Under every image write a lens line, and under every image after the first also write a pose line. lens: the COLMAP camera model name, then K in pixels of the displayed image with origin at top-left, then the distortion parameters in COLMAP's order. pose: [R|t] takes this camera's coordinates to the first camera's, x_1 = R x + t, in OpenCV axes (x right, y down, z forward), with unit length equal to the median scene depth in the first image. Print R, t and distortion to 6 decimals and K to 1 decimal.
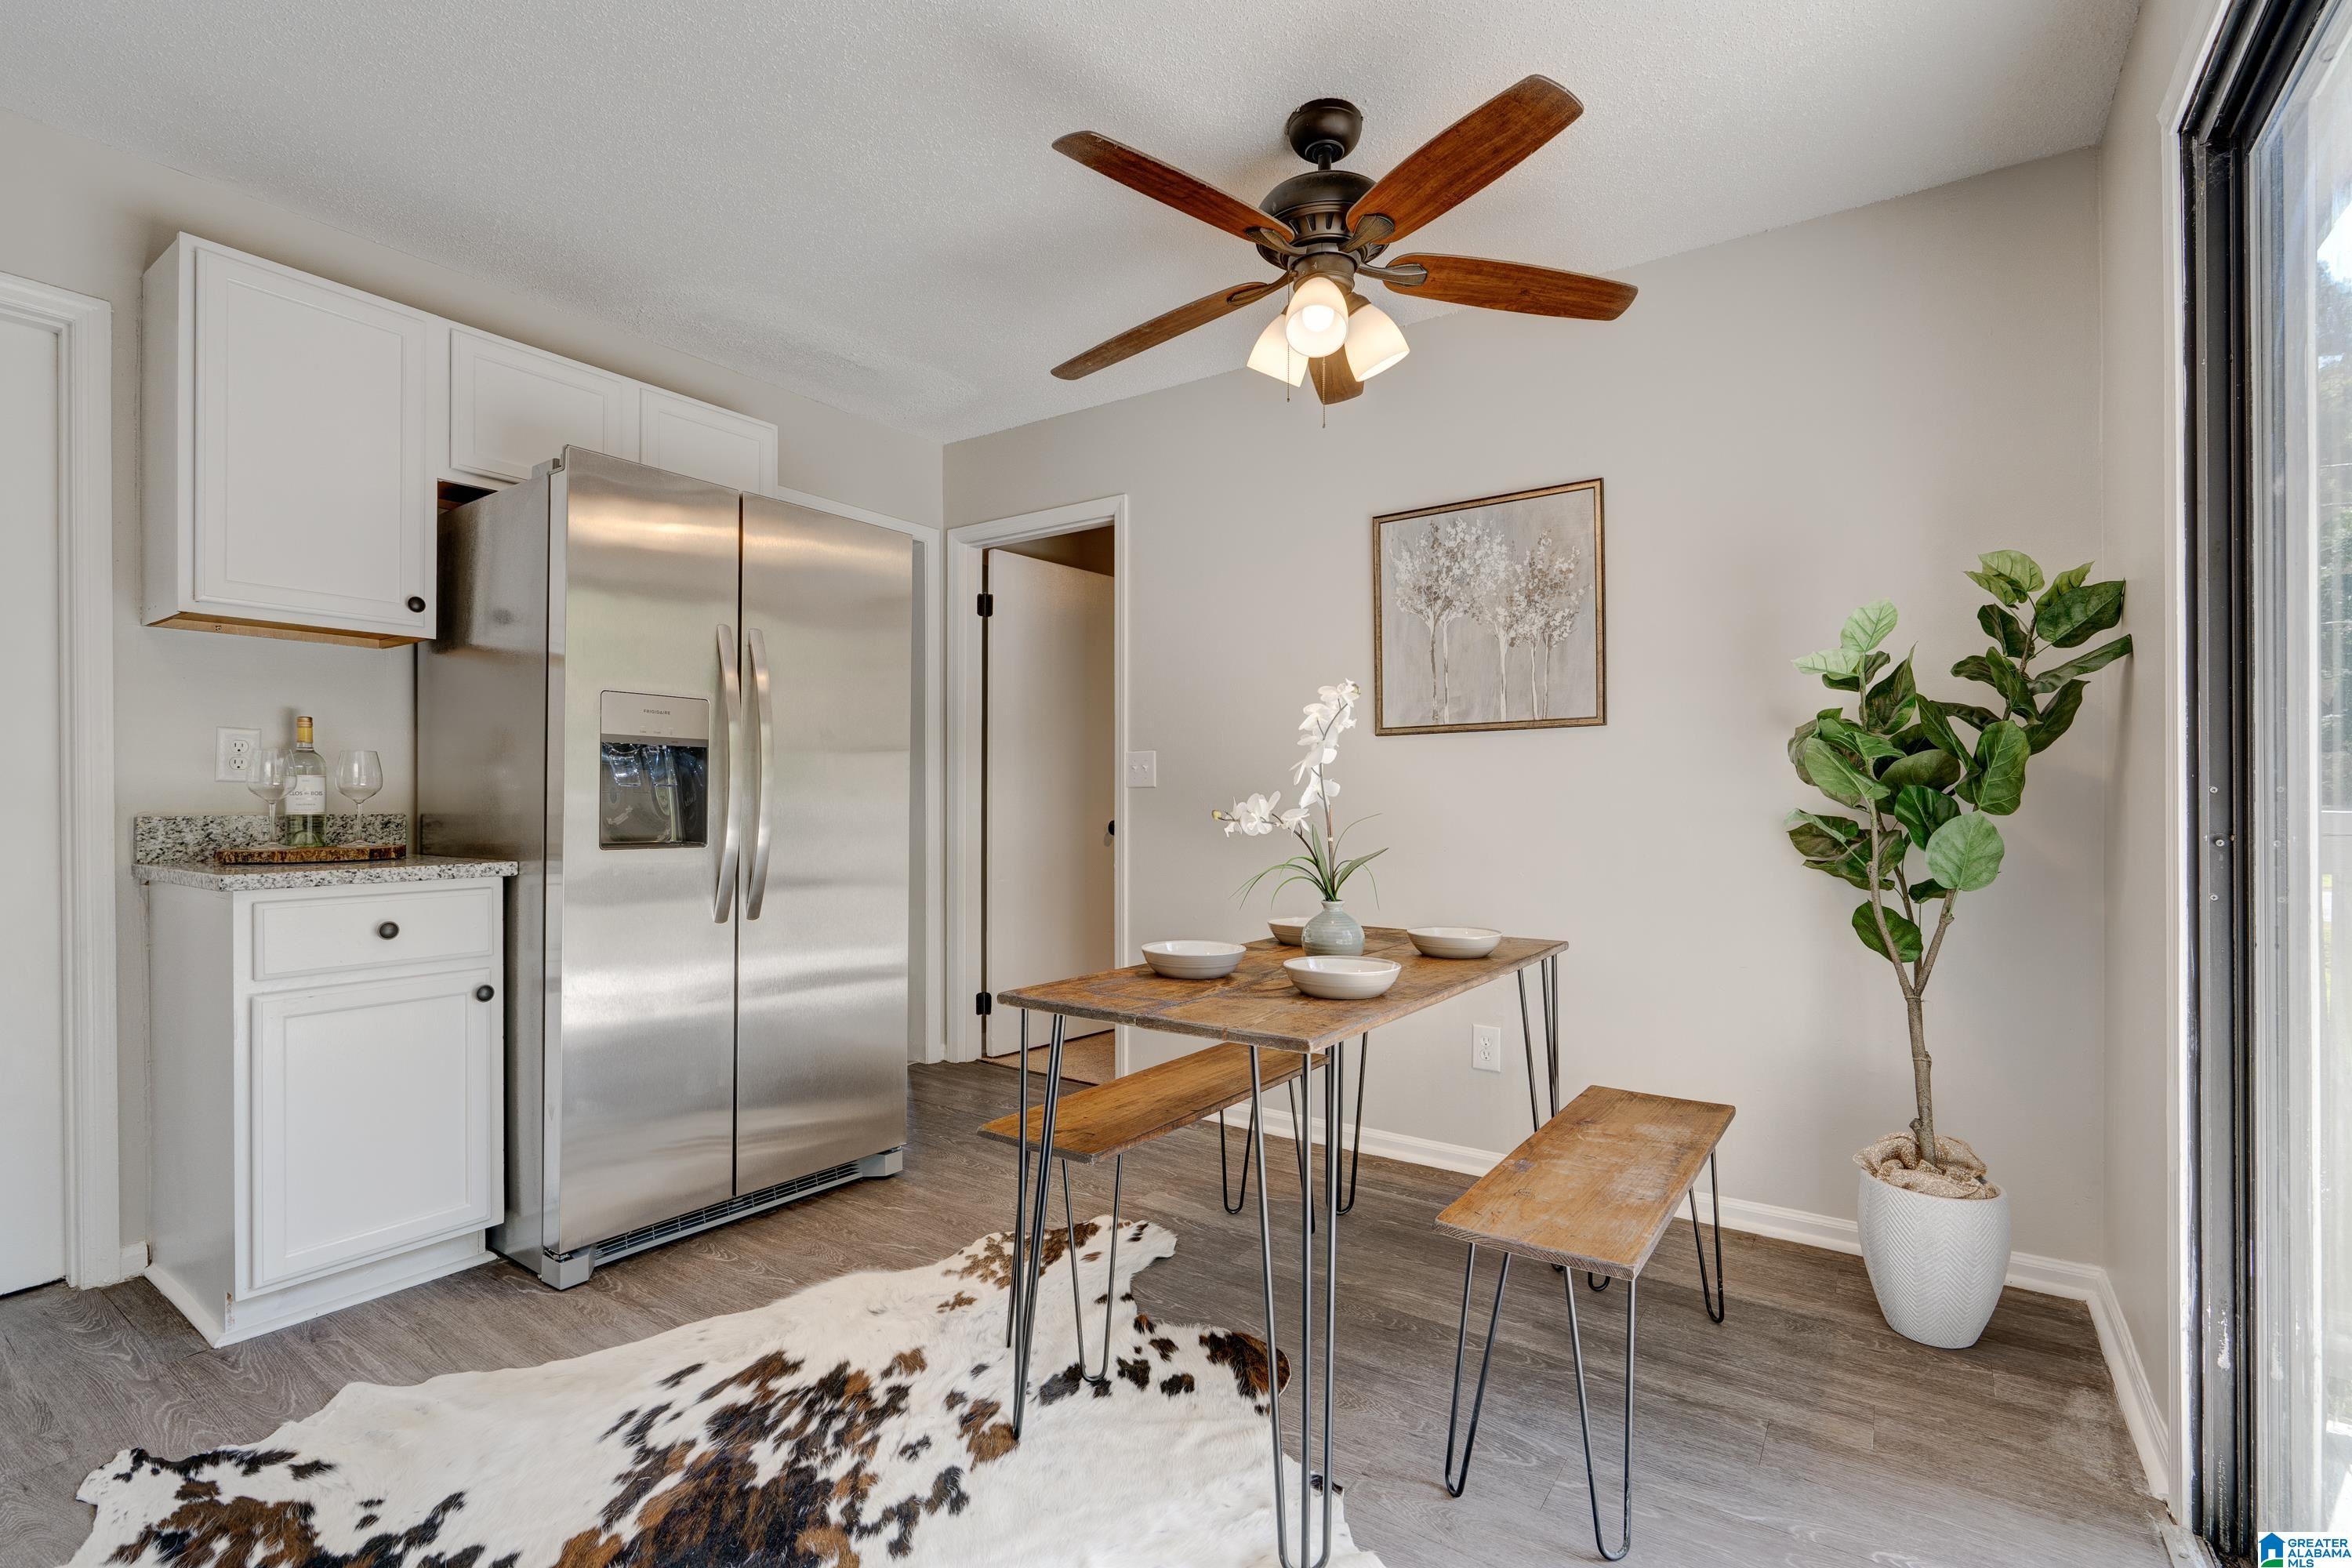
lens RADIAL K [[1072.2, 0, 1171.0], [0, 1072.2, 793.2], [0, 0, 1]] dist [-0.004454, 0.000409]
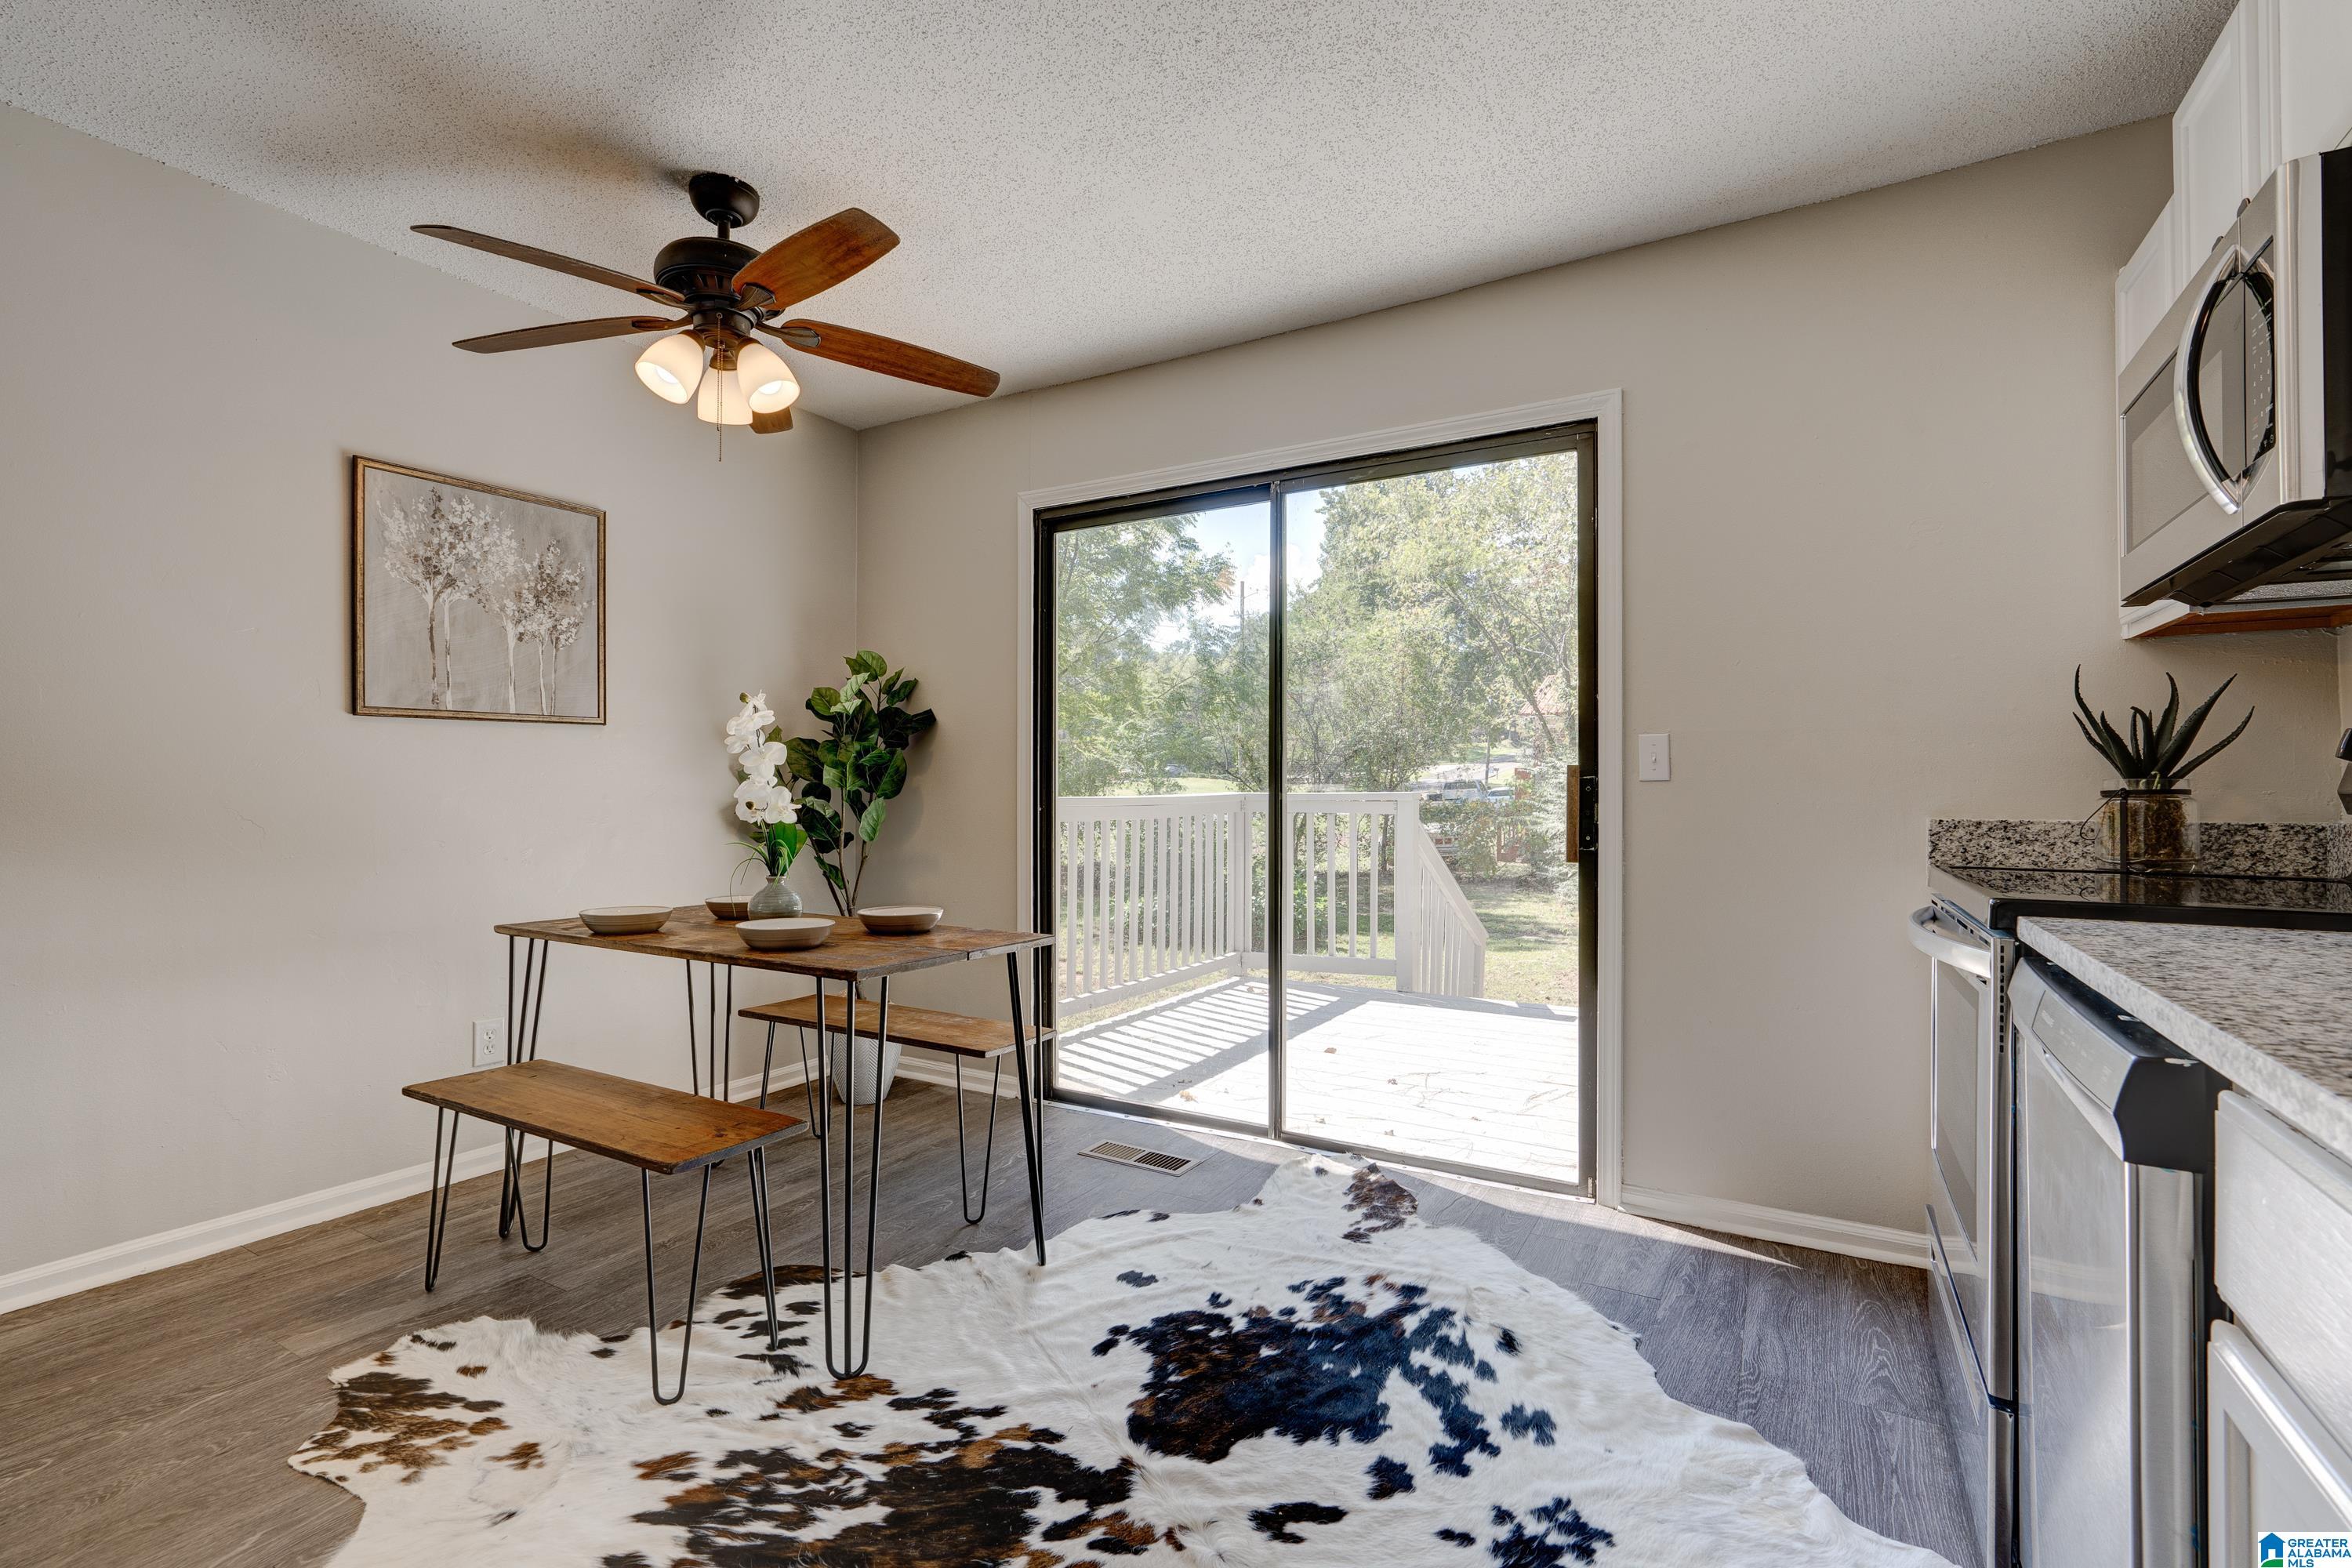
lens RADIAL K [[1072.2, 0, 1171.0], [0, 1072.2, 793.2], [0, 0, 1]] dist [-0.004454, 0.000409]
pose [[-0.078791, -0.003224, 0.996886, -1.056619], [-0.004125, 0.999987, 0.002908, 0.003751], [-0.996883, -0.003883, -0.078803, 0.647287]]
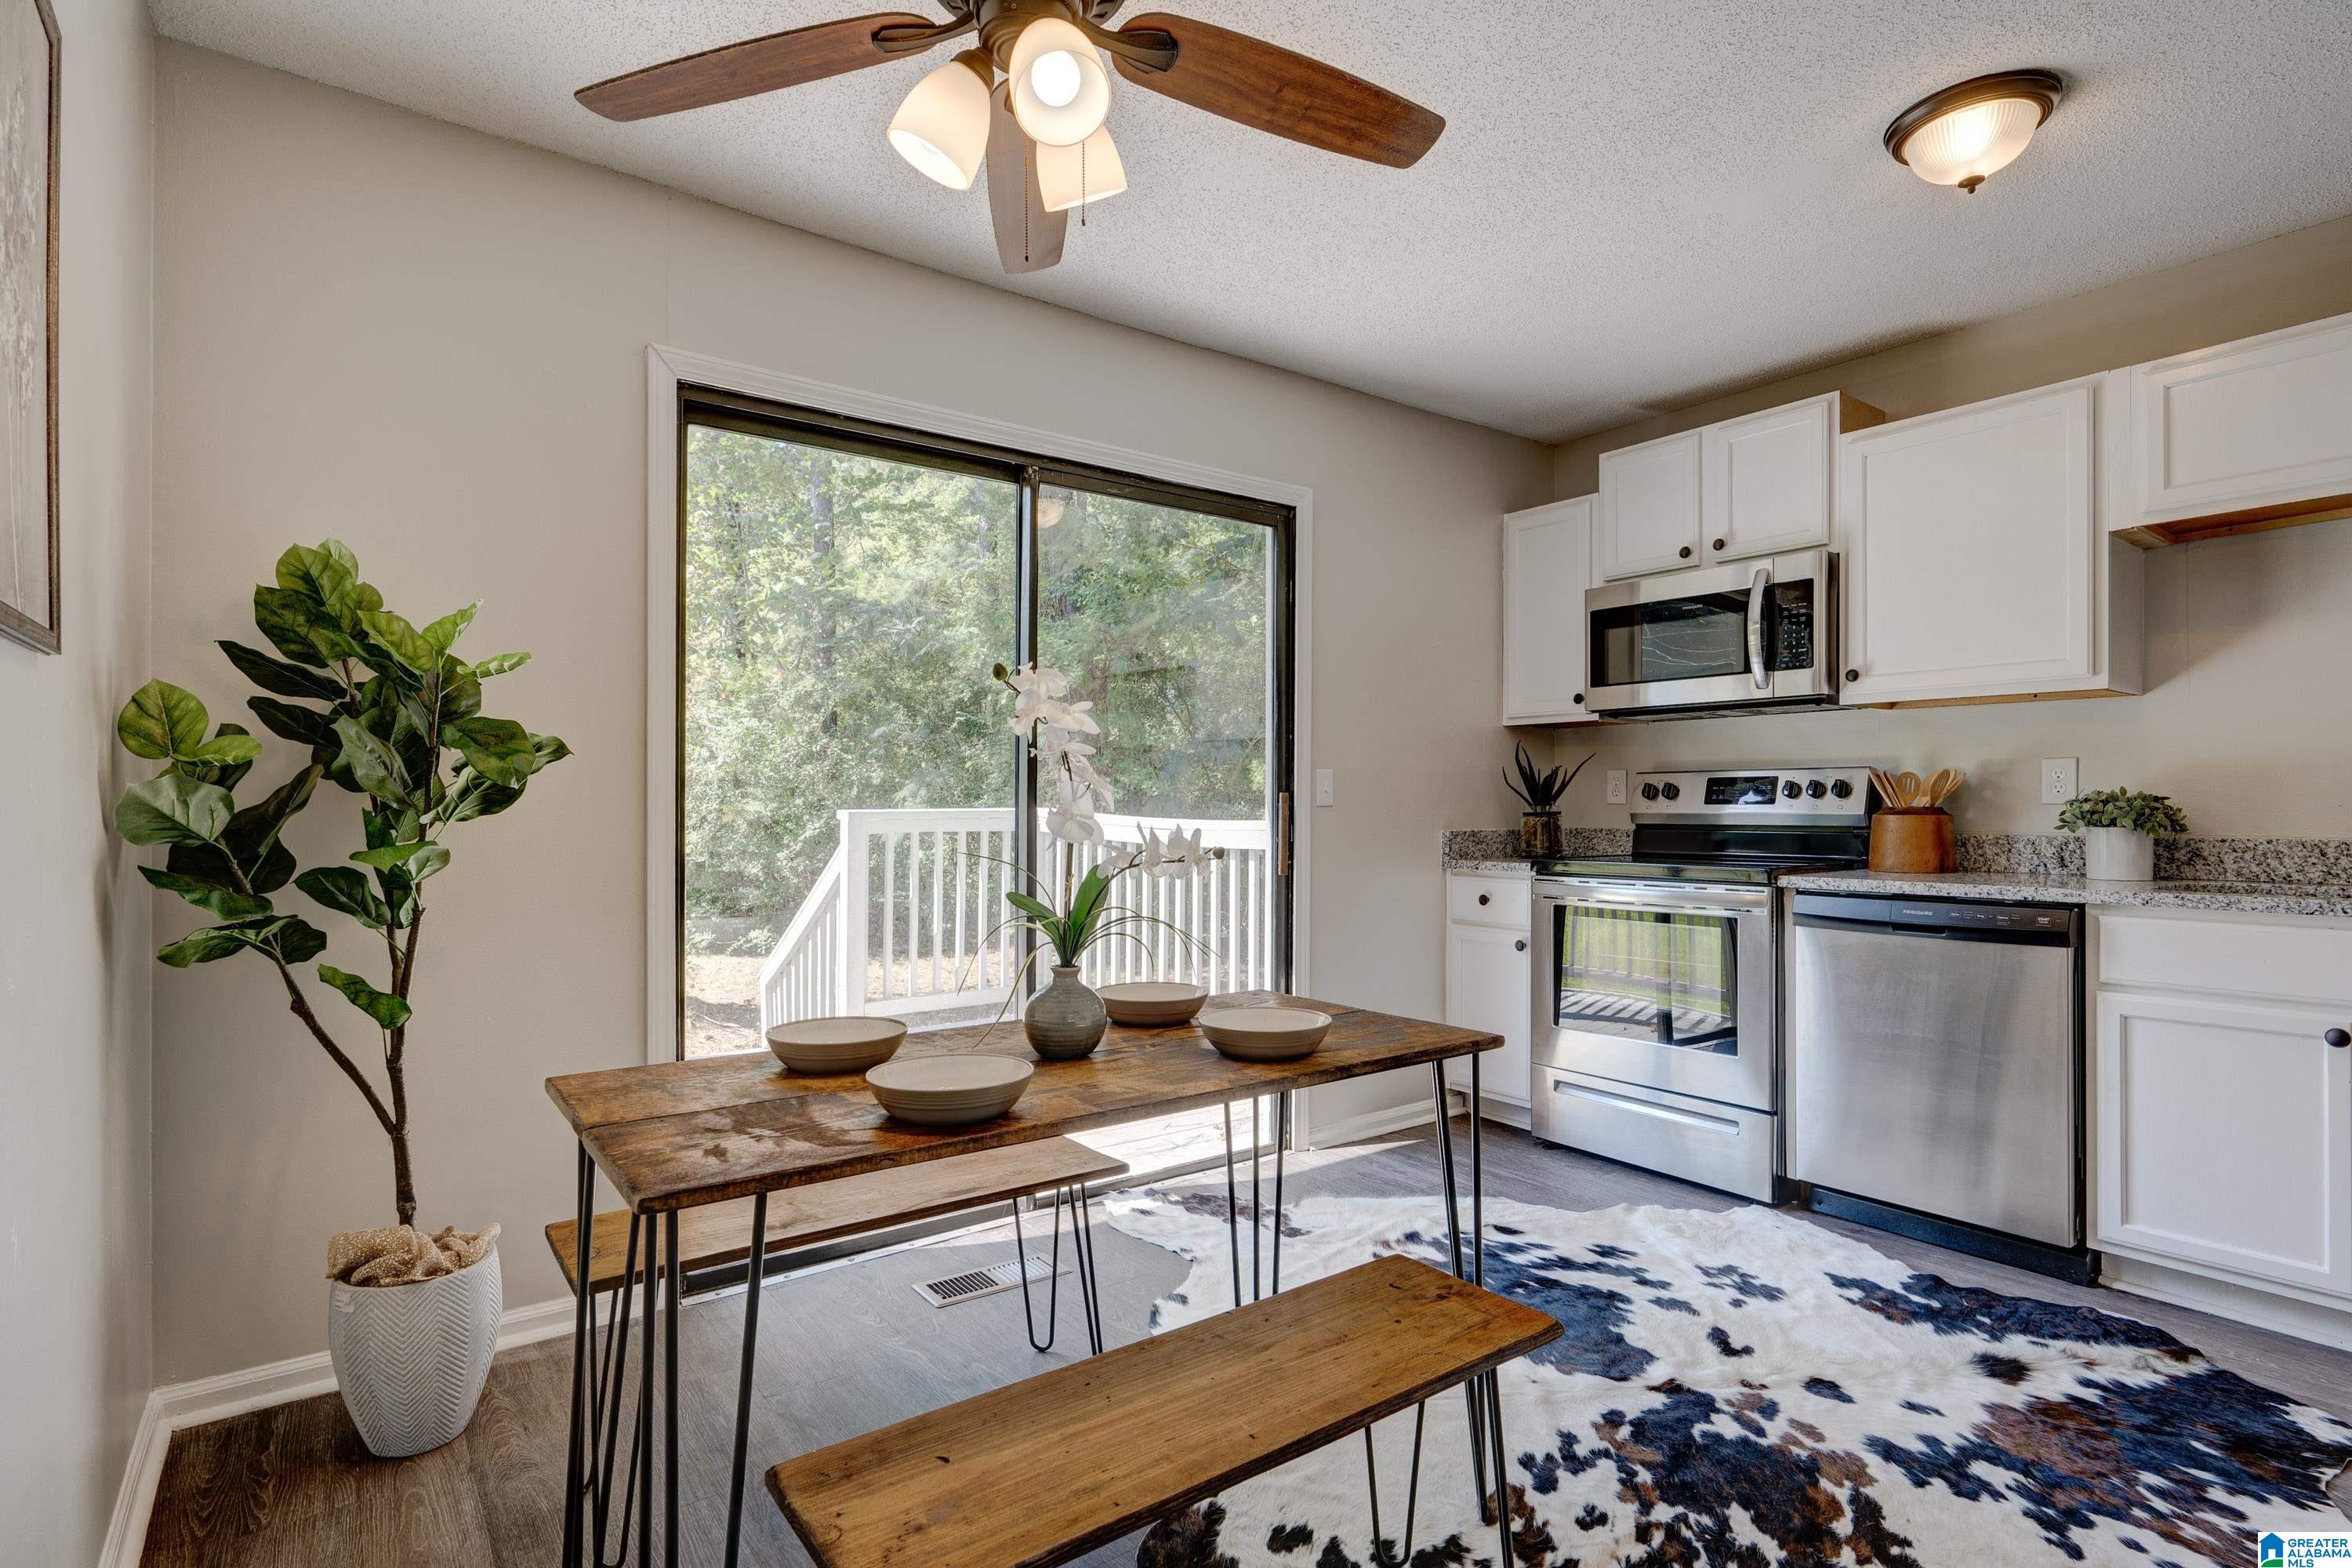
lens RADIAL K [[1166.7, 0, 1185.4], [0, 1166.7, 810.6], [0, 0, 1]] dist [-0.004226, -0.000753]
pose [[-0.952977, -0.002516, 0.303034, -0.171749], [-0.000901, 0.999985, 0.005469, -0.011606], [-0.303043, 0.004939, -0.952964, 1.724228]]
